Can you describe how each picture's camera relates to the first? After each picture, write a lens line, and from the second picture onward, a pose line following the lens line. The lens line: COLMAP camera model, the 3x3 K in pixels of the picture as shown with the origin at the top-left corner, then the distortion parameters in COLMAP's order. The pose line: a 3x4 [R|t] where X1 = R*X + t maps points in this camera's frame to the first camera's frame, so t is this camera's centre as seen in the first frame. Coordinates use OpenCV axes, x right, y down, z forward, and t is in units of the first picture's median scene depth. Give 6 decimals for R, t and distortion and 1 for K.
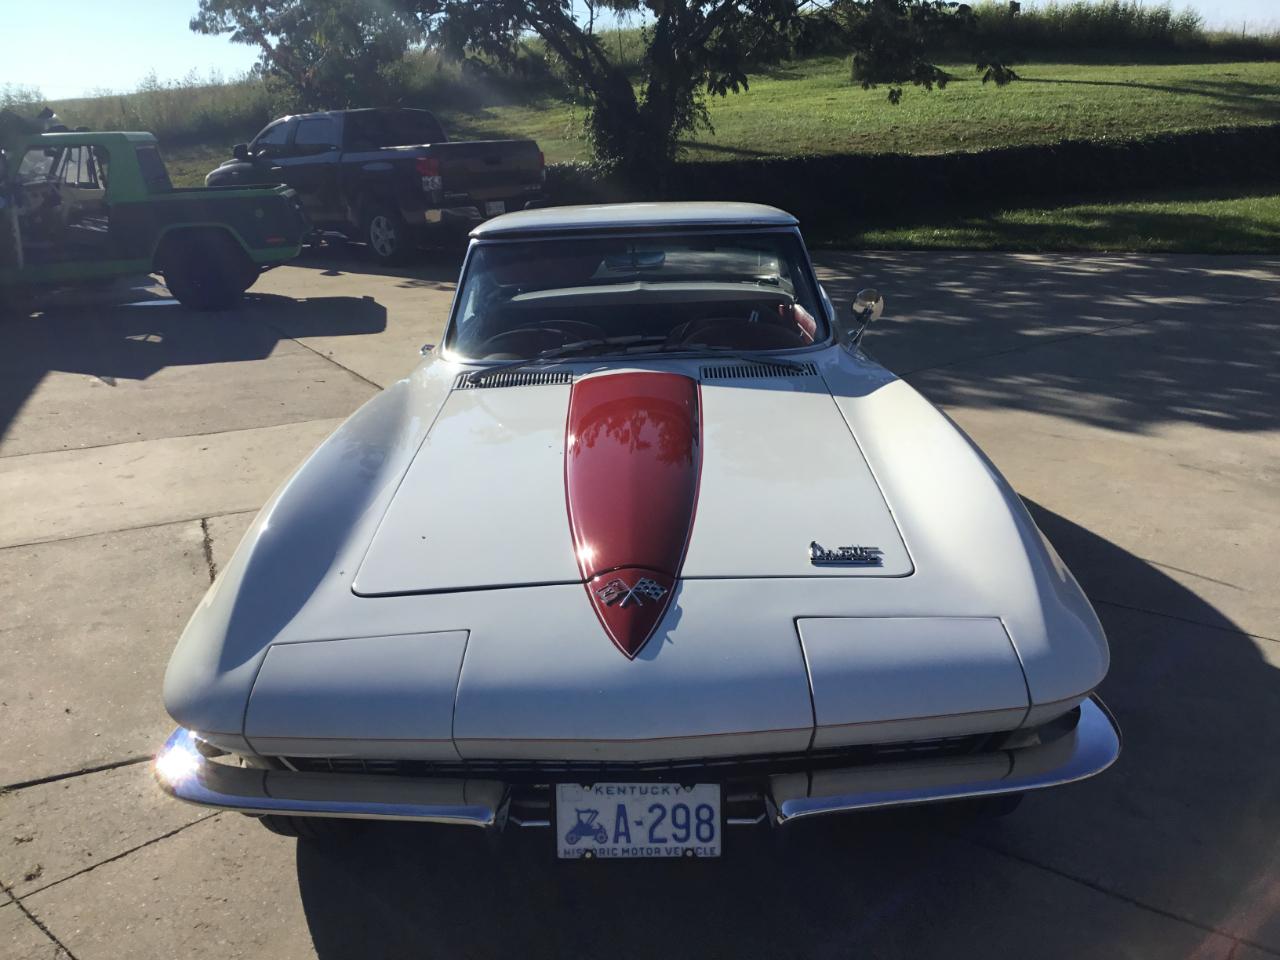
lens RADIAL K [[1184.1, 0, 640.0], [0, 1184.1, 480.0], [0, 0, 1]] dist [0.108510, -0.170244]
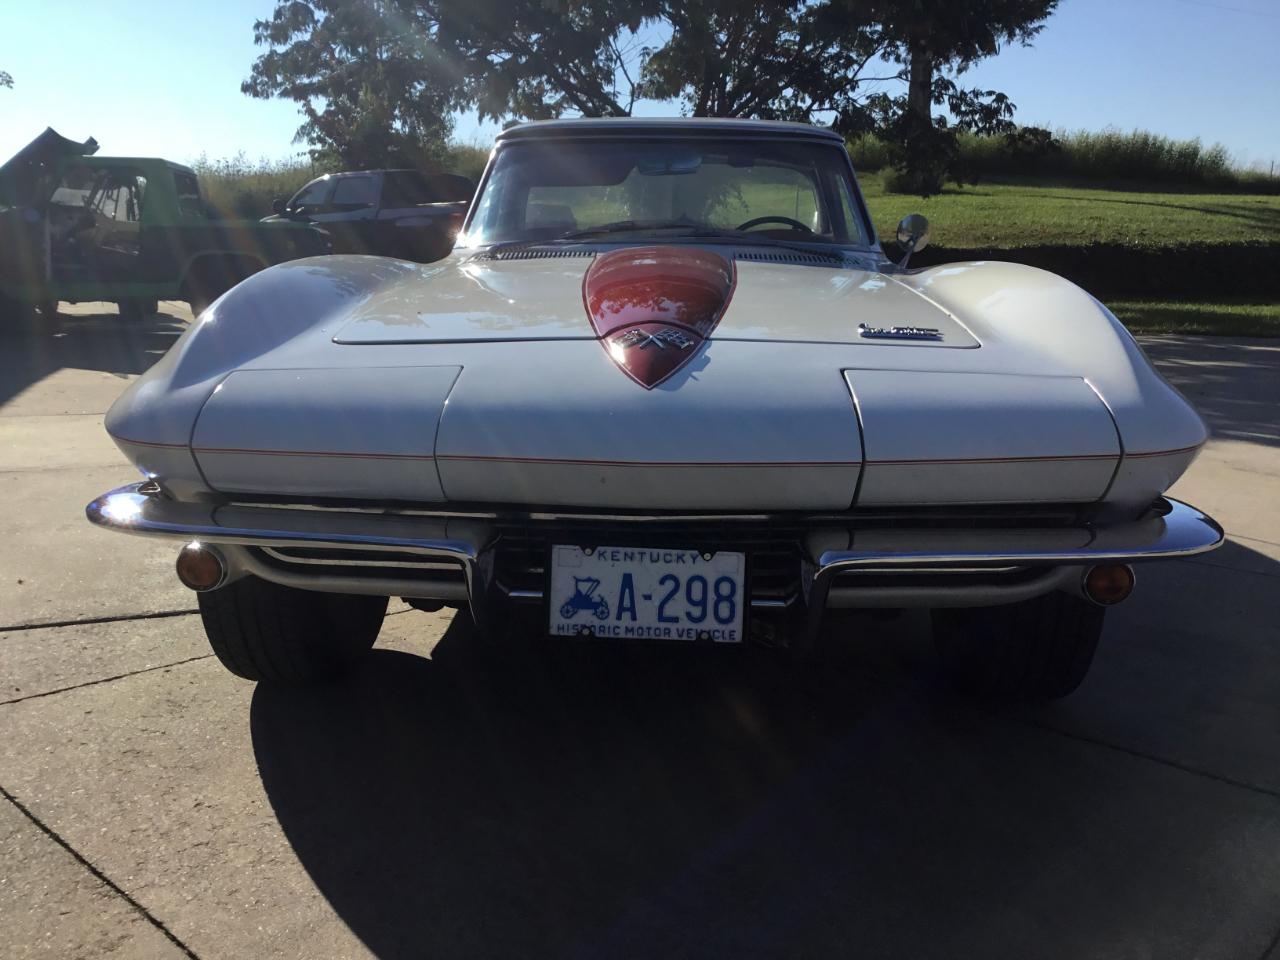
lens RADIAL K [[1184.1, 0, 640.0], [0, 1184.1, 480.0], [0, 0, 1]] dist [0.108510, -0.170244]
pose [[0.998391, 0.054101, -0.016958, 0.003789], [-0.055507, 0.993638, -0.097990, 0.286493], [0.011549, 0.098774, 0.995043, 0.151546]]
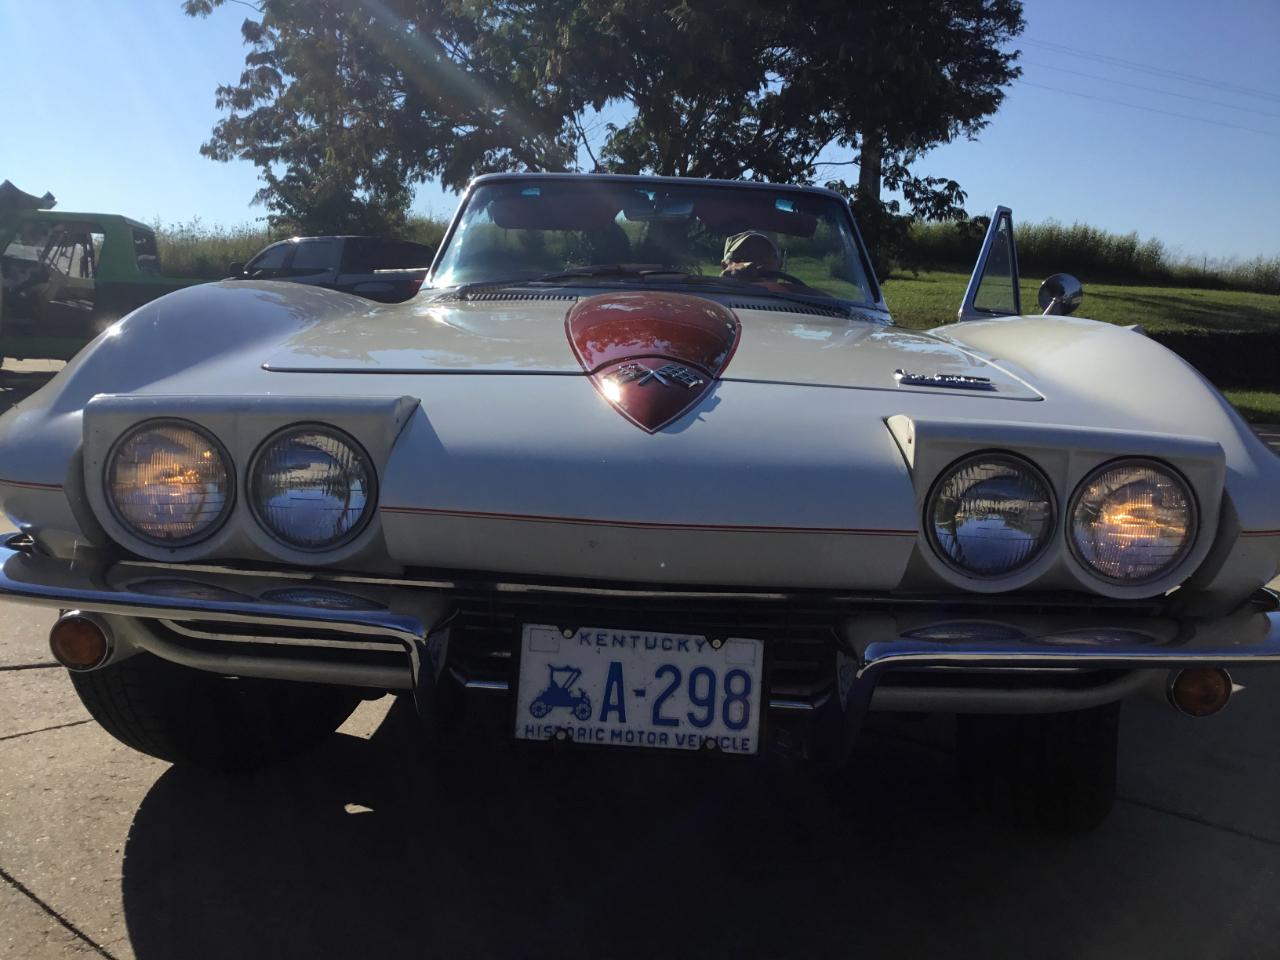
lens RADIAL K [[1154.8, 0, 640.0], [0, 1154.8, 480.0], [0, 0, 1]] dist [0.230006, -0.484696]
pose [[0.996213, 0.083452, 0.024415, -0.026960], [-0.078442, 0.983719, -0.161692, 0.274264], [-0.037511, 0.159164, 0.986539, 0.326578]]
